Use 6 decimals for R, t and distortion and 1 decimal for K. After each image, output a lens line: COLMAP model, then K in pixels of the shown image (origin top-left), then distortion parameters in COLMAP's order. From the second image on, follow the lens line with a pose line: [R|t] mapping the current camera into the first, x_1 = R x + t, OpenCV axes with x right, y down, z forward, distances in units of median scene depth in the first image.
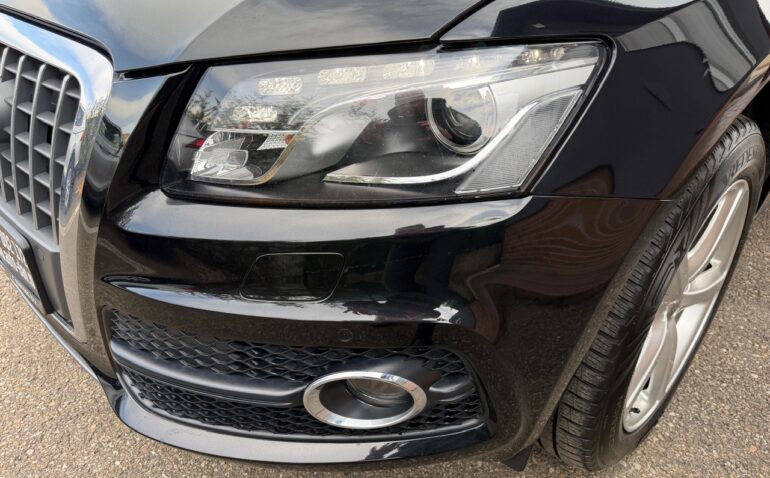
lens RADIAL K [[502.4, 0, 385.0], [0, 502.4, 239.0], [0, 0, 1]] dist [0.034468, -0.001996]
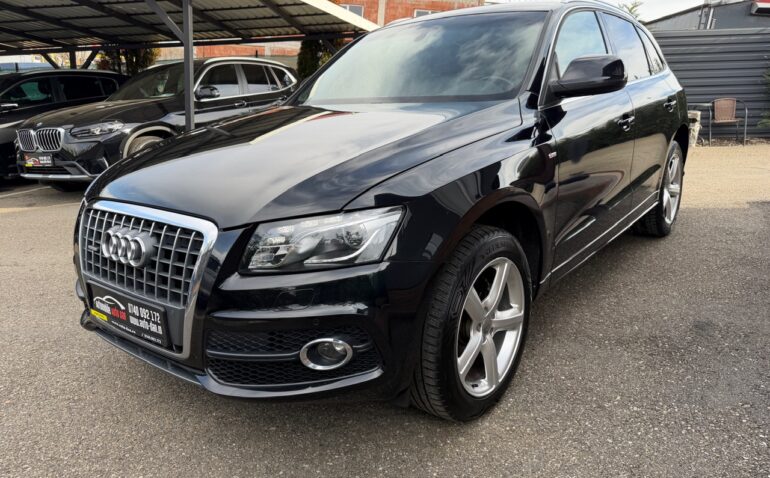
lens RADIAL K [[533.1, 0, 385.0], [0, 533.1, 239.0], [0, 0, 1]] dist [-0.004416, -0.001258]
pose [[0.992834, -0.076017, 0.092210, 0.045788], [0.097884, 0.959937, -0.262565, 0.493610], [-0.068556, 0.269709, 0.960498, -1.585082]]
